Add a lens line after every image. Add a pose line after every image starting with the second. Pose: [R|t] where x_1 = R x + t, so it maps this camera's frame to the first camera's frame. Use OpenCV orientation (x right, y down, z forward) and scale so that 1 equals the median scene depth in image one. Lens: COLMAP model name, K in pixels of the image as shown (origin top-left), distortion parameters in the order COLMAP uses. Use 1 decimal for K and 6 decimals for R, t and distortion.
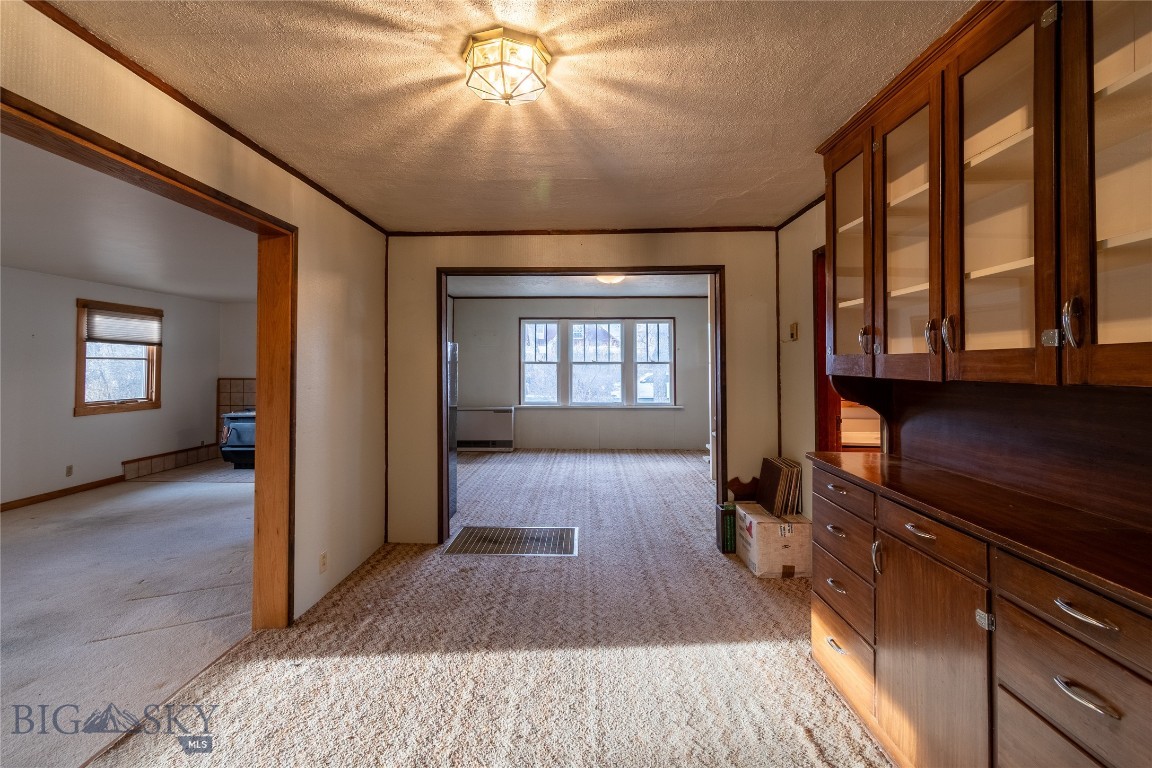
lens RADIAL K [[522.7, 0, 577.5], [0, 522.7, 356.3], [0, 0, 1]] dist [0.000770, -0.000029]
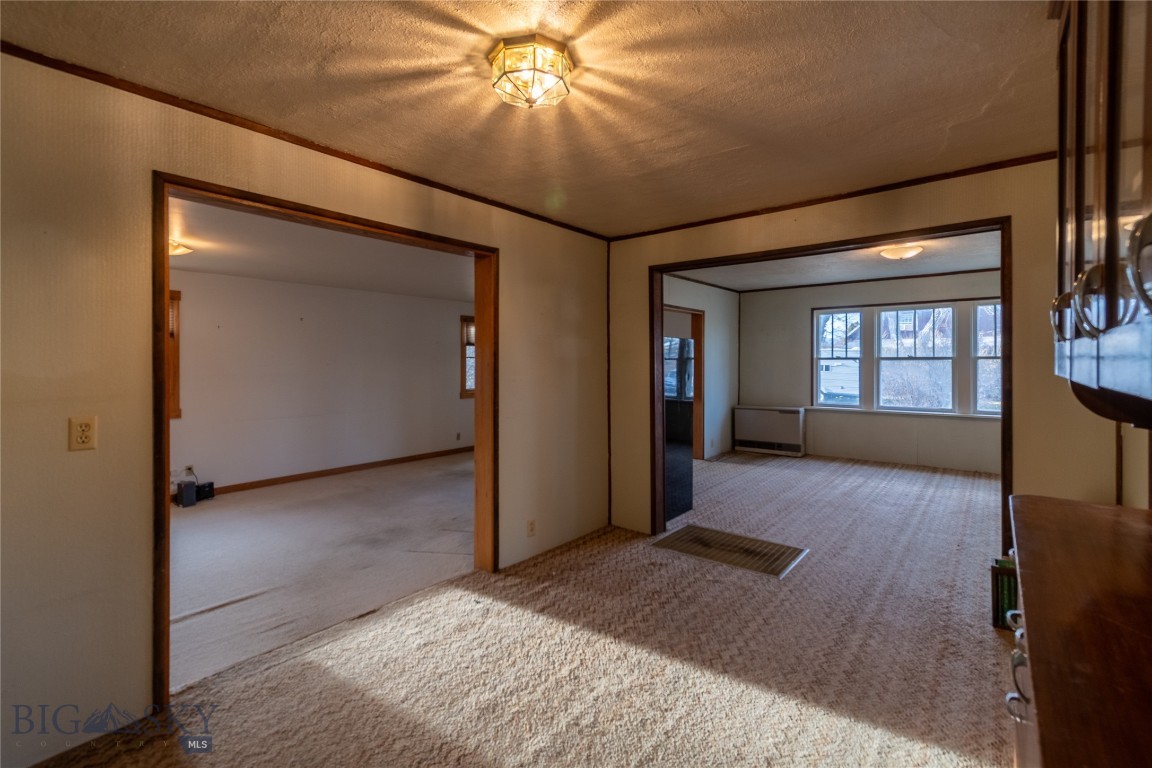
lens RADIAL K [[525.6, 0, 578.0], [0, 525.6, 364.7], [0, 0, 1]] dist [-0.000186, -0.000103]
pose [[0.793633, 0.000460, -0.608396, 0.250362], [0.012940, 0.999761, 0.017636, 0.003129], [0.608259, -0.021869, 0.793437, 0.097657]]
